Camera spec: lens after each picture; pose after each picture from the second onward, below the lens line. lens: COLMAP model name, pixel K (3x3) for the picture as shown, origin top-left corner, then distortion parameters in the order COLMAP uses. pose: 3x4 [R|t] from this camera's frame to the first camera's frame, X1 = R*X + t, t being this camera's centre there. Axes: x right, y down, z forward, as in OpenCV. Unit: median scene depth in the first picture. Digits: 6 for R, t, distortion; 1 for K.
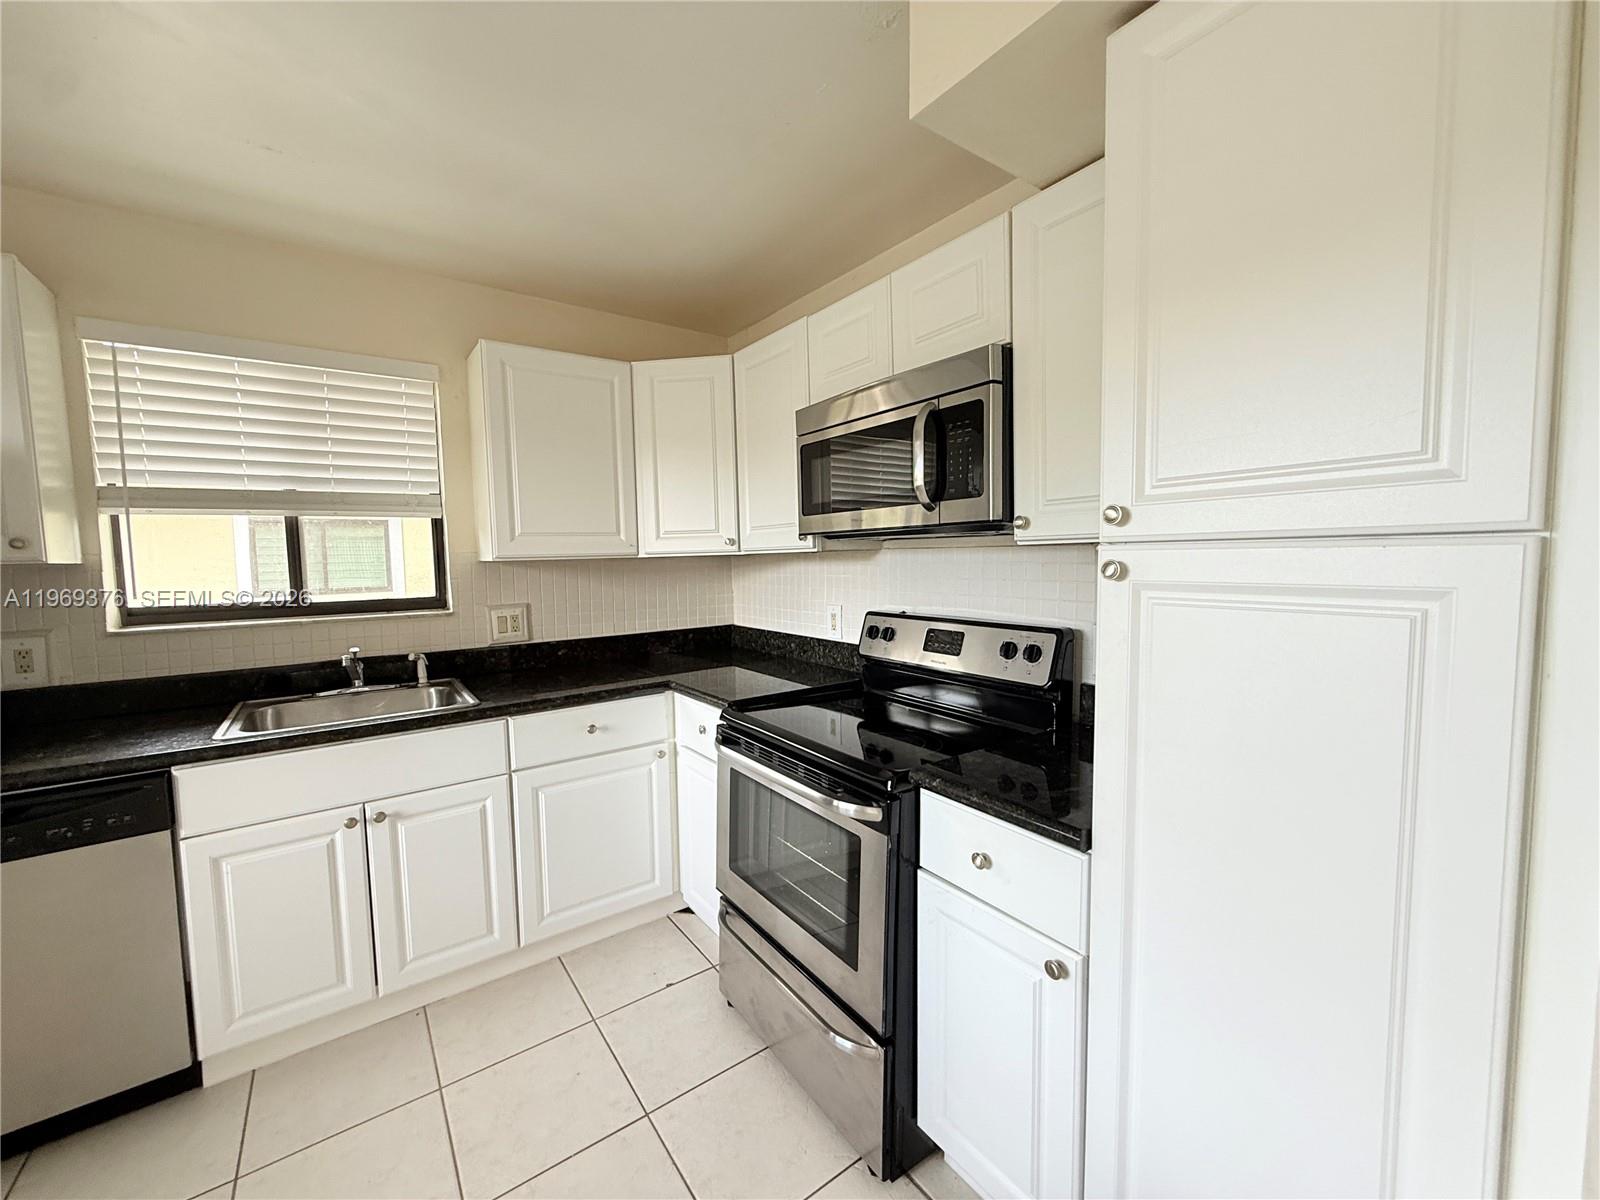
lens RADIAL K [[638.4, 0, 795.3], [0, 638.4, 602.5], [0, 0, 1]] dist [0.000170, 0.000037]
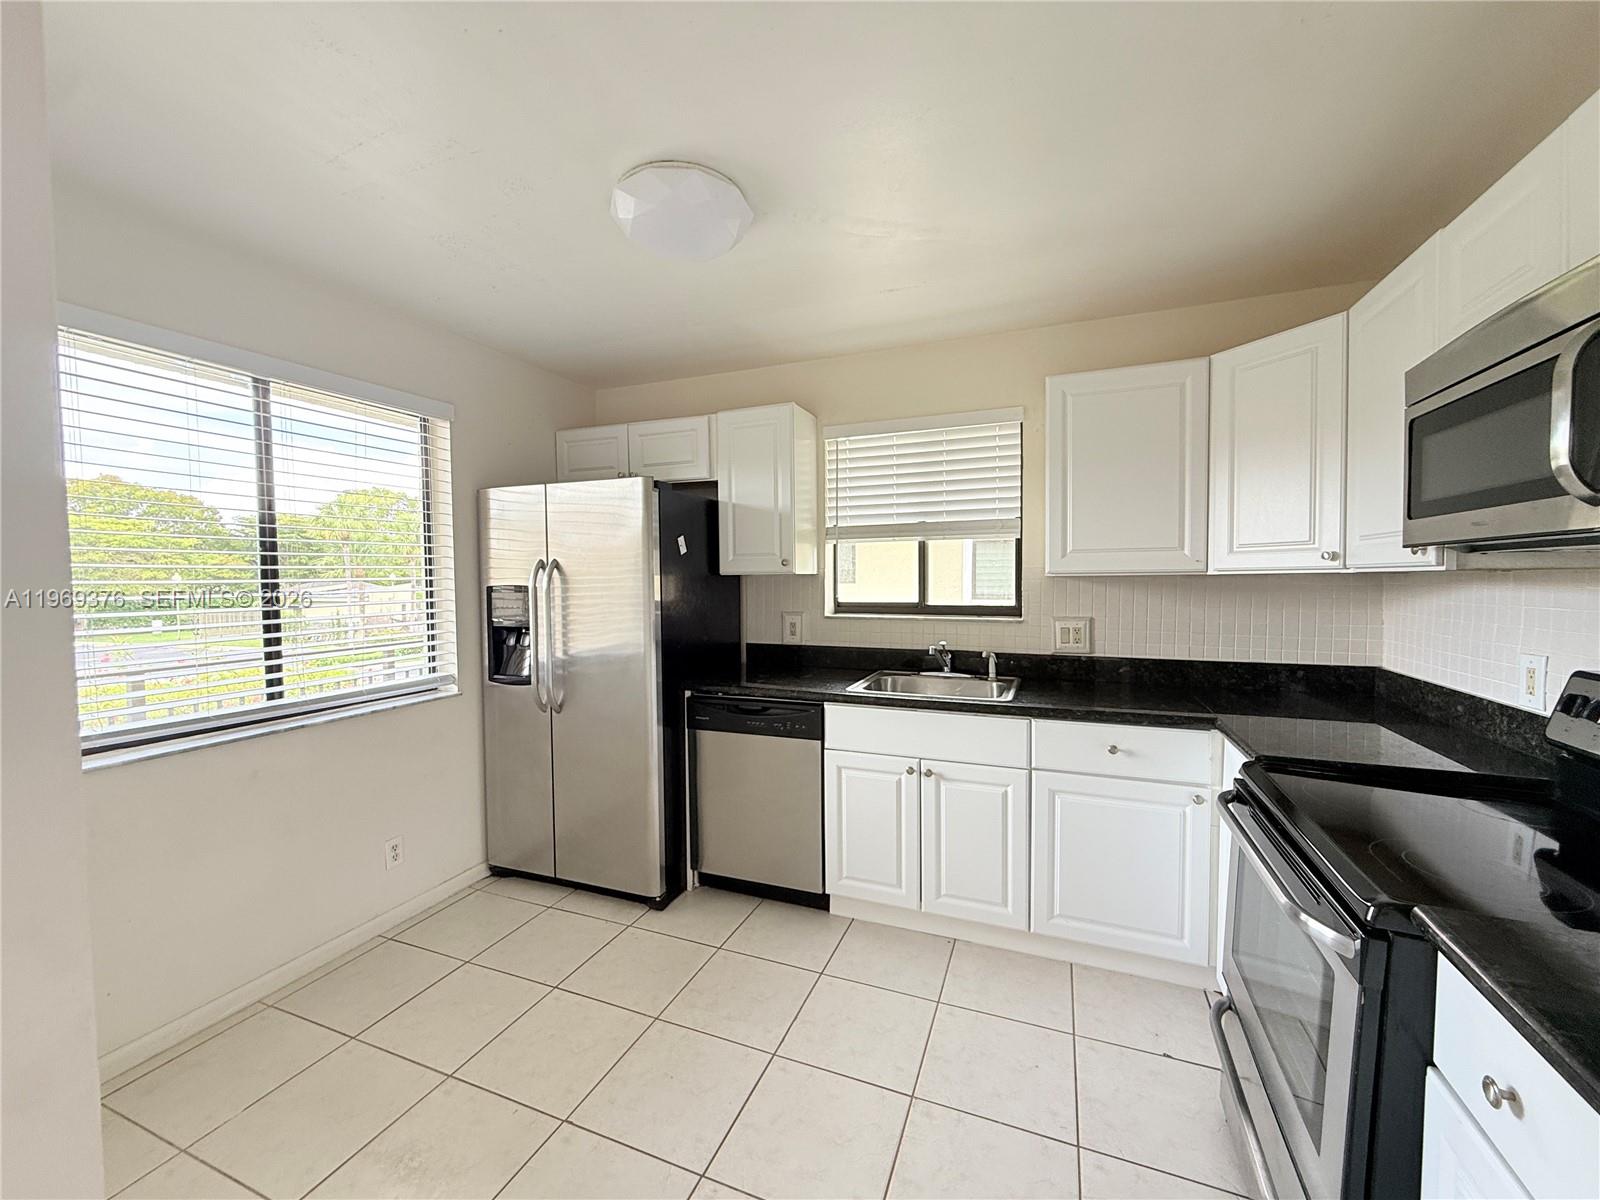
lens RADIAL K [[638.4, 0, 795.3], [0, 638.4, 602.5], [0, 0, 1]] dist [0.000170, 0.000037]
pose [[0.529385, 0.052272, -0.846770, 0.244661], [-0.066461, 0.997588, 0.020032, -0.013876], [0.845774, 0.045672, 0.531582, 0.059025]]
